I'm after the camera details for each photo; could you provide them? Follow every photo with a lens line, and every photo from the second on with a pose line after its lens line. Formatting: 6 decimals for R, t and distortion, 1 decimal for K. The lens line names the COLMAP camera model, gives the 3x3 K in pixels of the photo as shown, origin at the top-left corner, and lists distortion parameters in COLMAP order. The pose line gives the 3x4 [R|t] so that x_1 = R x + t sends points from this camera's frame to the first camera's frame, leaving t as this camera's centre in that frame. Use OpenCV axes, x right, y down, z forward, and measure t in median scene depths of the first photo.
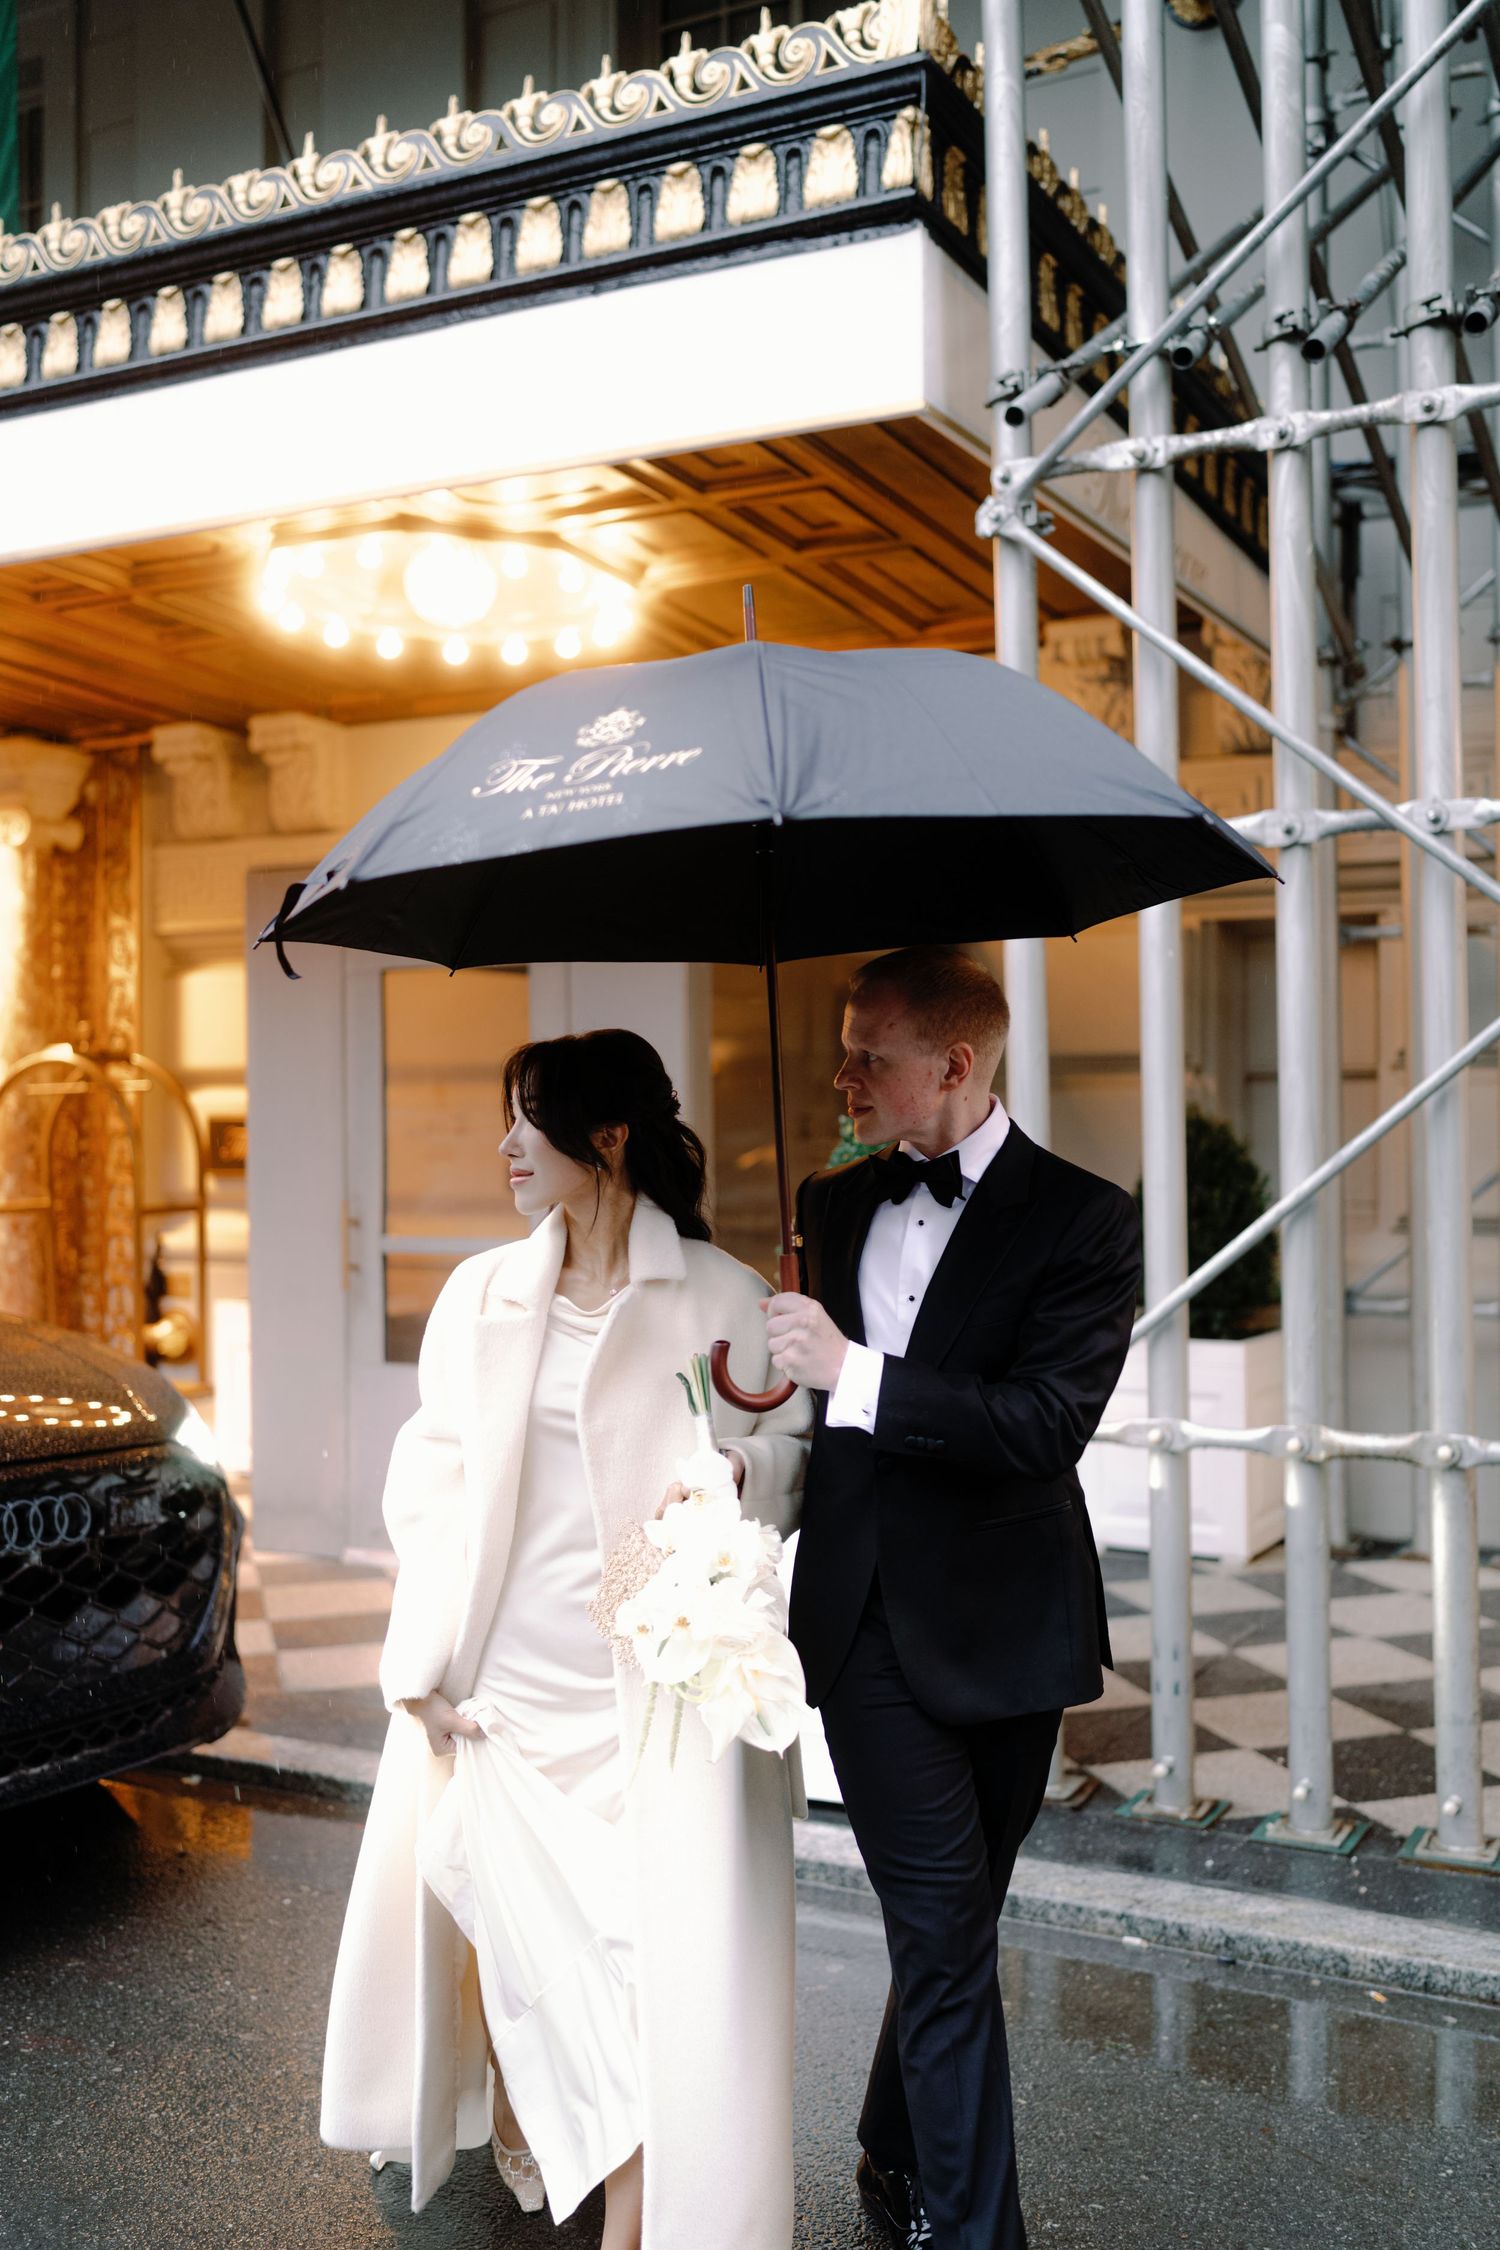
lens RADIAL K [[2305.7, 0, 750.0], [0, 2305.7, 1125.0], [0, 0, 1]] dist [0.006081, 0.039865]
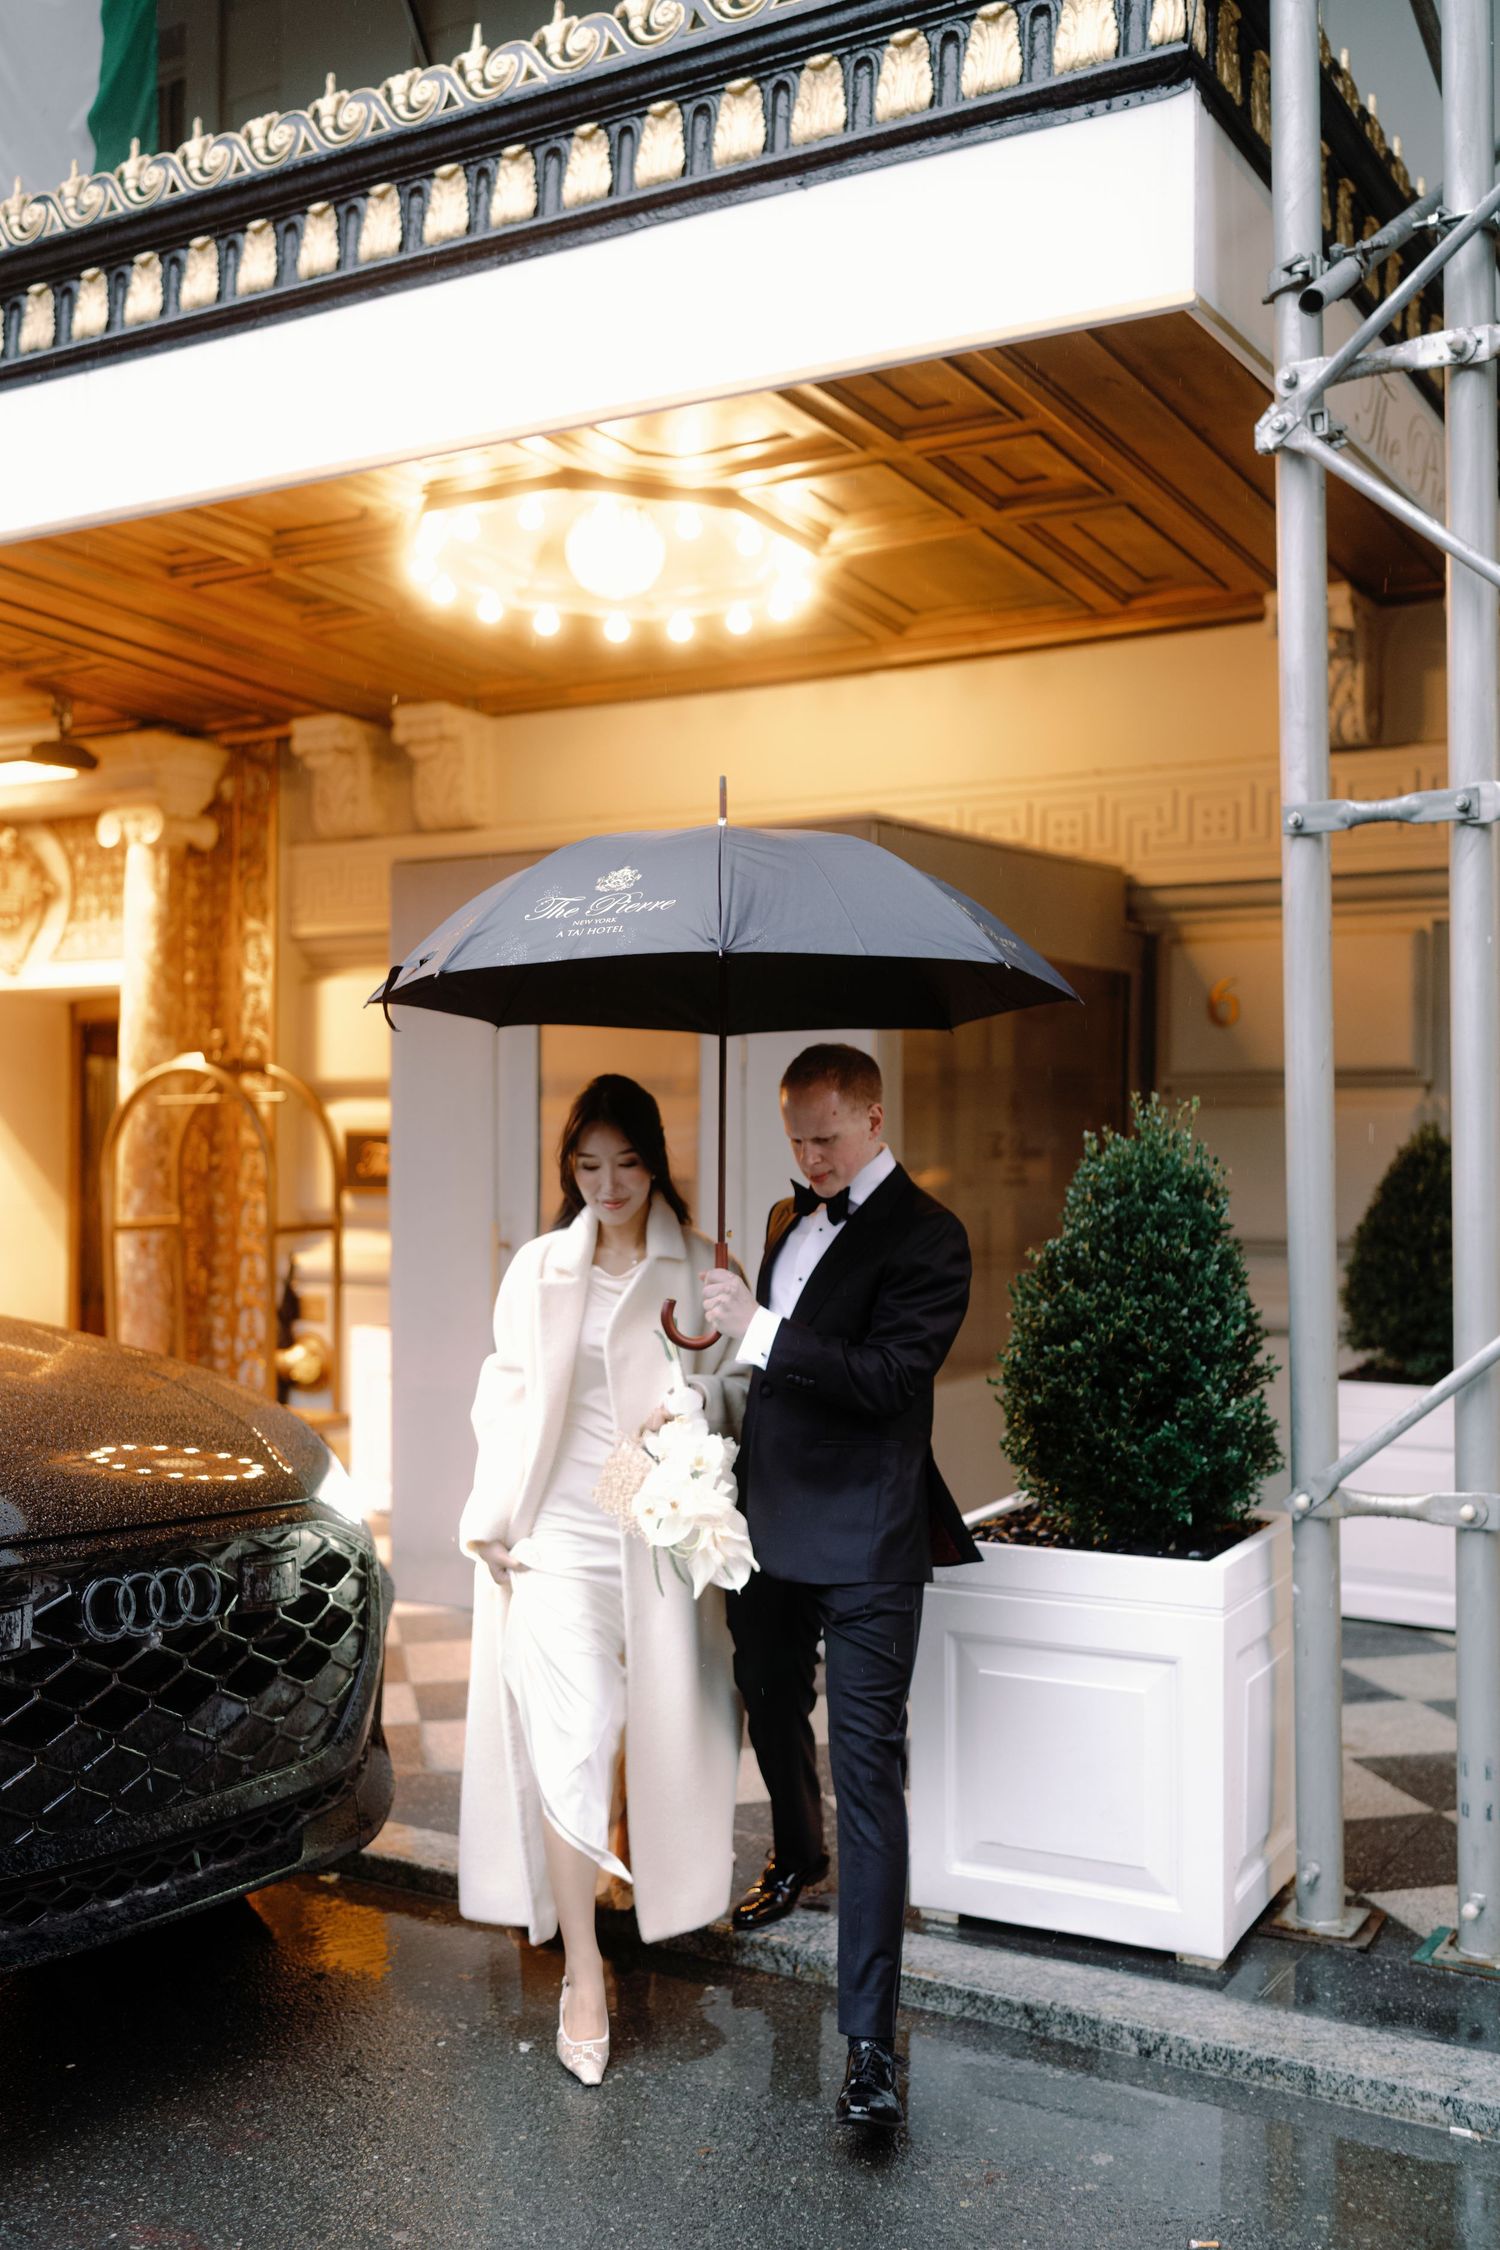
lens RADIAL K [[2305.7, 0, 750.0], [0, 2305.7, 1125.0], [0, 0, 1]] dist [0.006081, 0.039865]
pose [[0.998557, 0.007714, -0.053142, -0.033726], [-0.008220, 0.999923, -0.009323, 0.002899], [0.053066, 0.009746, 0.998543, 0.114917]]
